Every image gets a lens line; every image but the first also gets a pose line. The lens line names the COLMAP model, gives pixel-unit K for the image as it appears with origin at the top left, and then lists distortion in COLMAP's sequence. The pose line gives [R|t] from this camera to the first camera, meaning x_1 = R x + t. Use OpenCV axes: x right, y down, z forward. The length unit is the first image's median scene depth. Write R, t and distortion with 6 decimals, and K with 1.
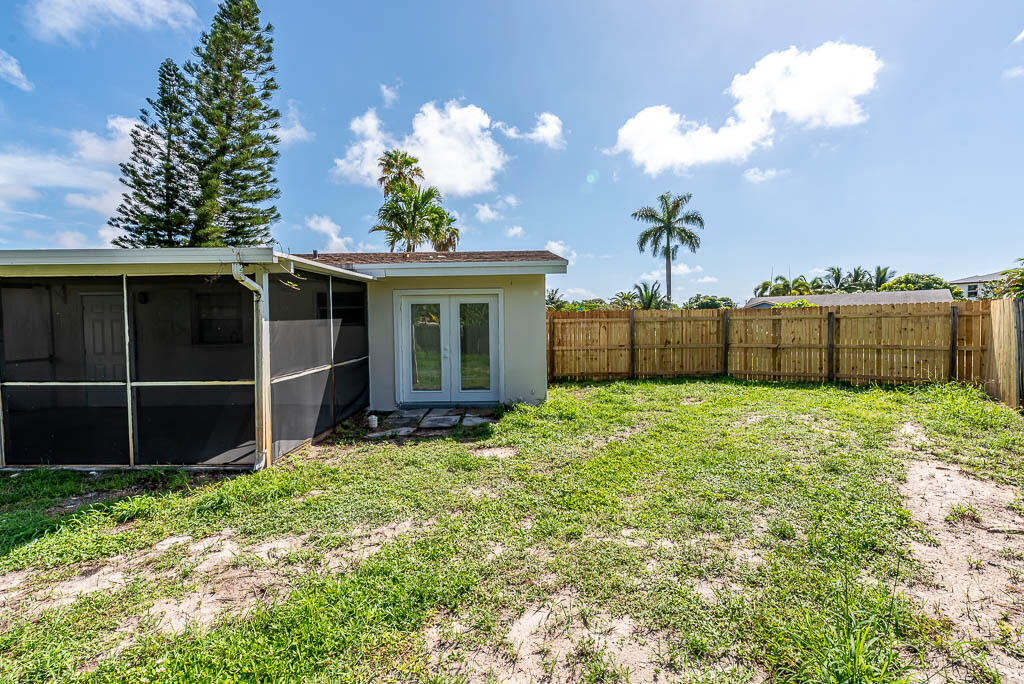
lens RADIAL K [[440.0, 0, 517.6], [0, 440.0, 349.7], [0, 0, 1]] dist [-0.000872, 0.000169]
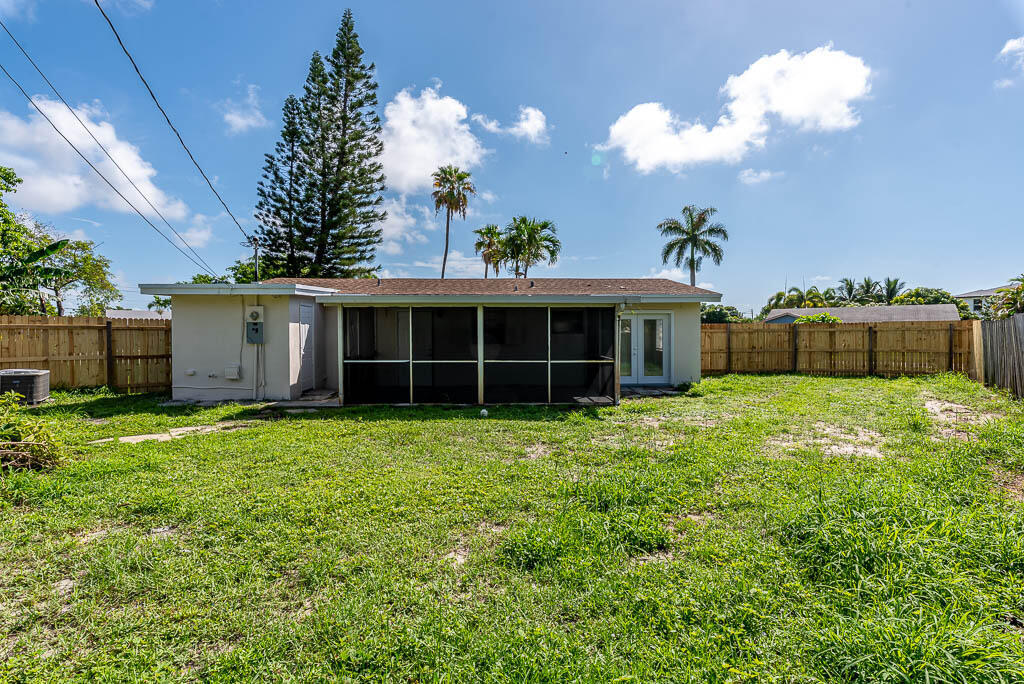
lens RADIAL K [[509.4, 0, 513.2], [0, 509.4, 335.7], [0, 0, 1]] dist [-0.002297, -0.000973]
pose [[0.997490, 0.005962, 0.070553, -0.164251], [-0.002653, 0.998896, -0.046894, 0.007385], [-0.070754, 0.046589, 0.996405, -0.165510]]
